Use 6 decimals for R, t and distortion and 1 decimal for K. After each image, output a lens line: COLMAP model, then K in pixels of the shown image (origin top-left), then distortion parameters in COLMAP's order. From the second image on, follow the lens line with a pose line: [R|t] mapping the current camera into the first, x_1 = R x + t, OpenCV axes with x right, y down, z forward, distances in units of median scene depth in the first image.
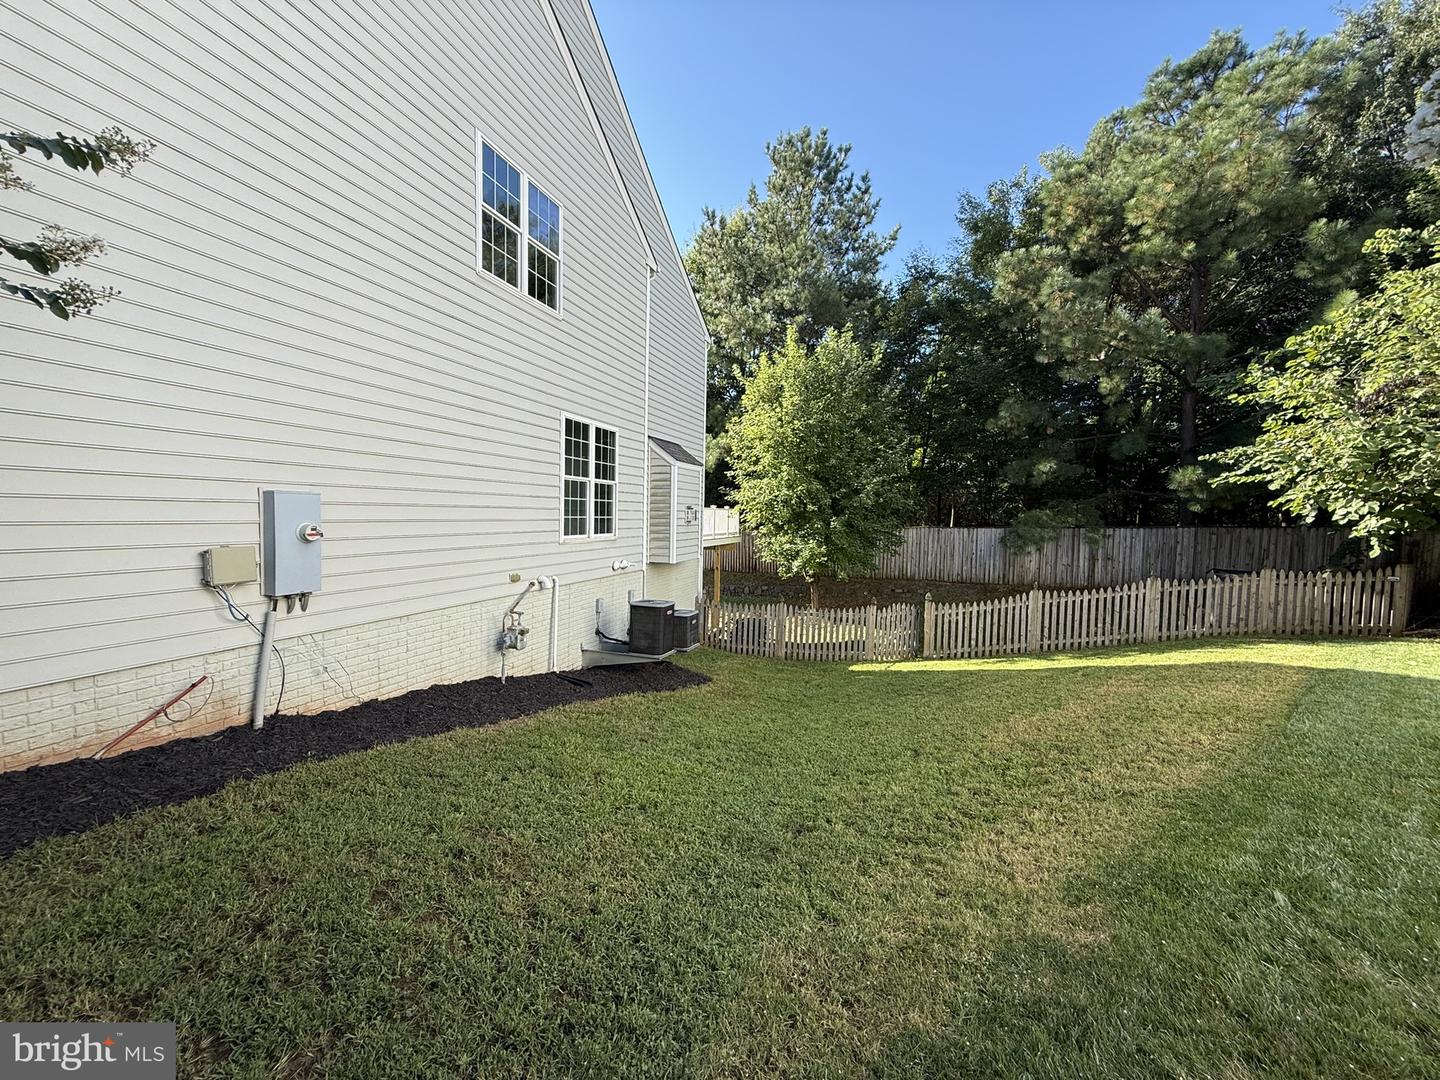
lens RADIAL K [[573.1, 0, 720.2], [0, 573.1, 542.9], [0, 0, 1]] dist [-0.001289, 0.001339]
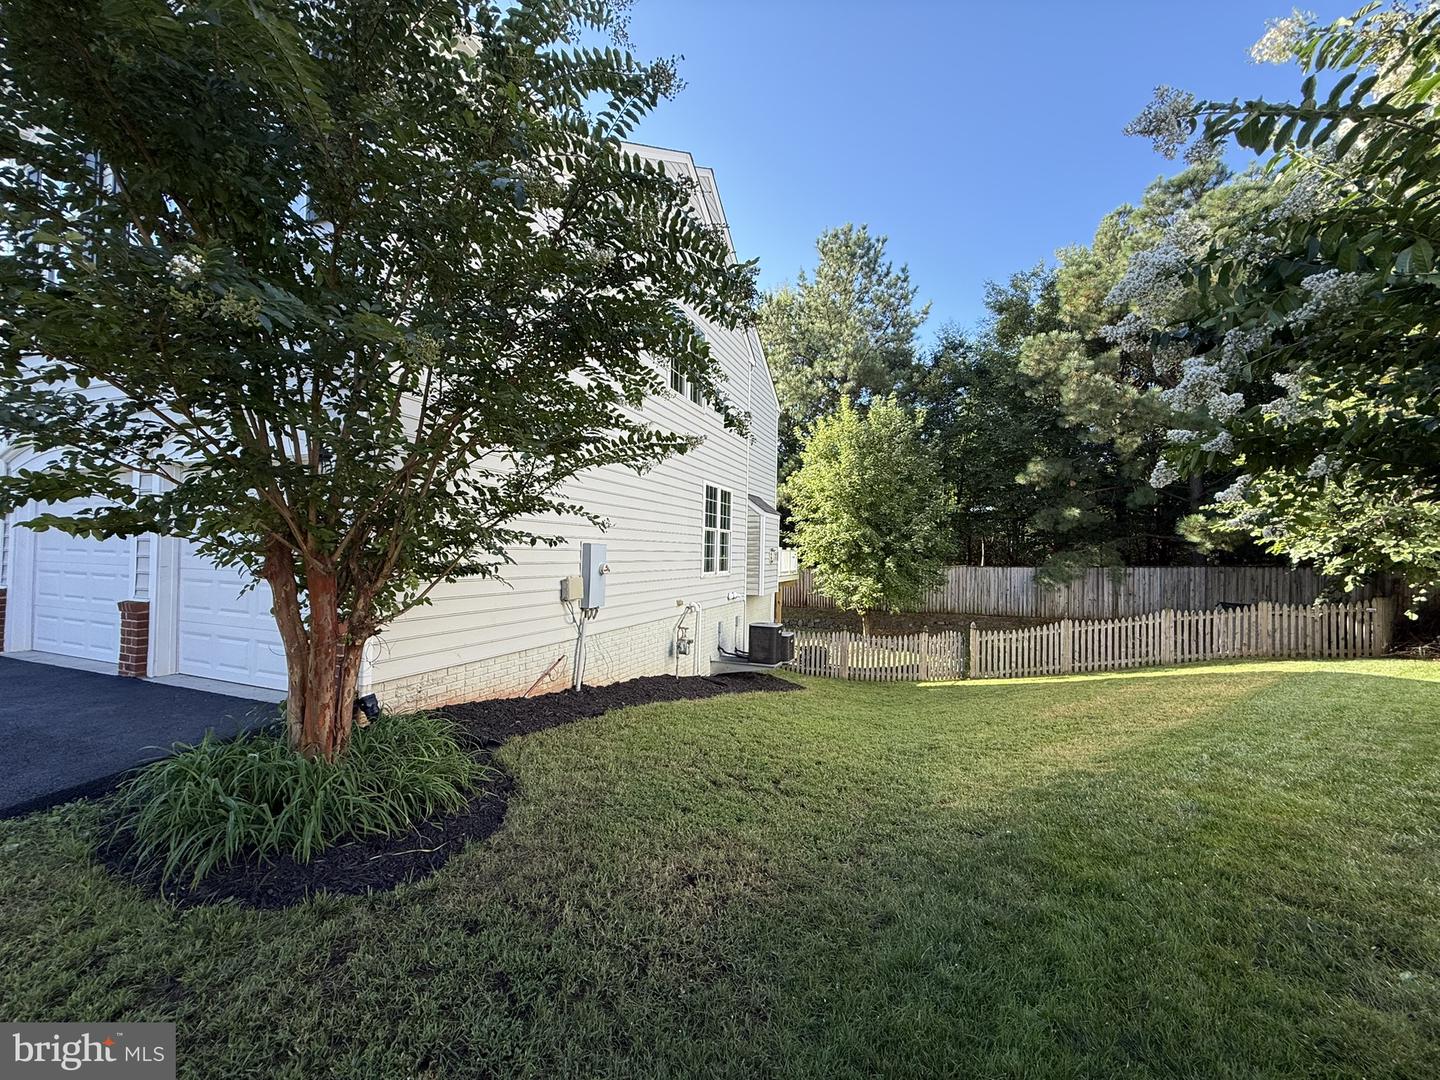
lens RADIAL K [[573.1, 0, 720.8], [0, 573.1, 542.4], [0, 0, 1]] dist [-0.001289, 0.001339]
pose [[0.999477, -0.000254, -0.032345, -0.102018], [-0.001982, 0.997610, -0.069069, 0.005368], [0.032285, 0.069097, 0.997087, -0.175821]]
